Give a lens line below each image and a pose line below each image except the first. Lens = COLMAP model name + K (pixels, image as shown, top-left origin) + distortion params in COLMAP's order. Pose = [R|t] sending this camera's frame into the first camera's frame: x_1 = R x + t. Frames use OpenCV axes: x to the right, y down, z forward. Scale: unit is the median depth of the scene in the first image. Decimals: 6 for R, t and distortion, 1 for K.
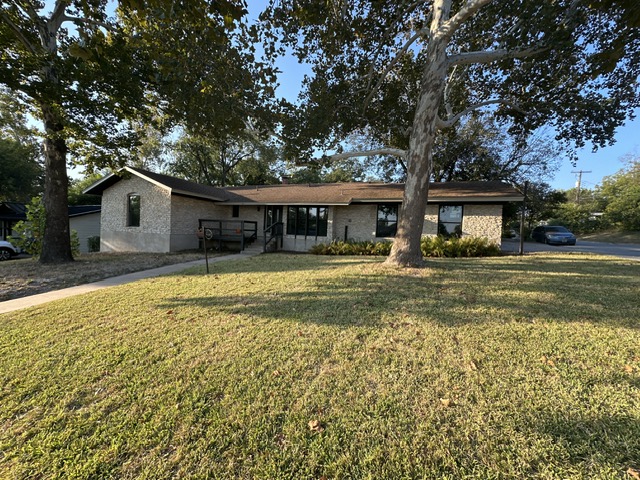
lens RADIAL K [[255.6, 0, 320.1], [0, 255.6, 239.7], [0, 0, 1]] dist [-0.002761, 0.000143]
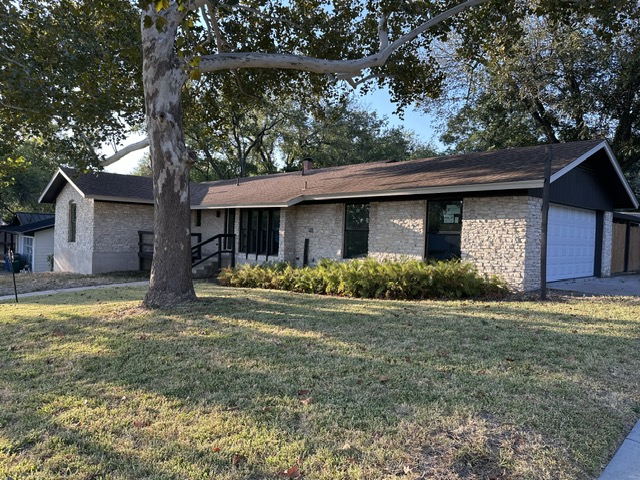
lens RADIAL K [[444.6, 0, 321.3], [0, 444.6, 241.0], [0, 0, 1]] dist [0.082426, -0.095996]
pose [[0.909216, -0.004379, -0.416301, 0.582259], [-0.010352, 0.999398, -0.033120, -0.013939], [0.416196, 0.034422, 0.908623, 0.028514]]
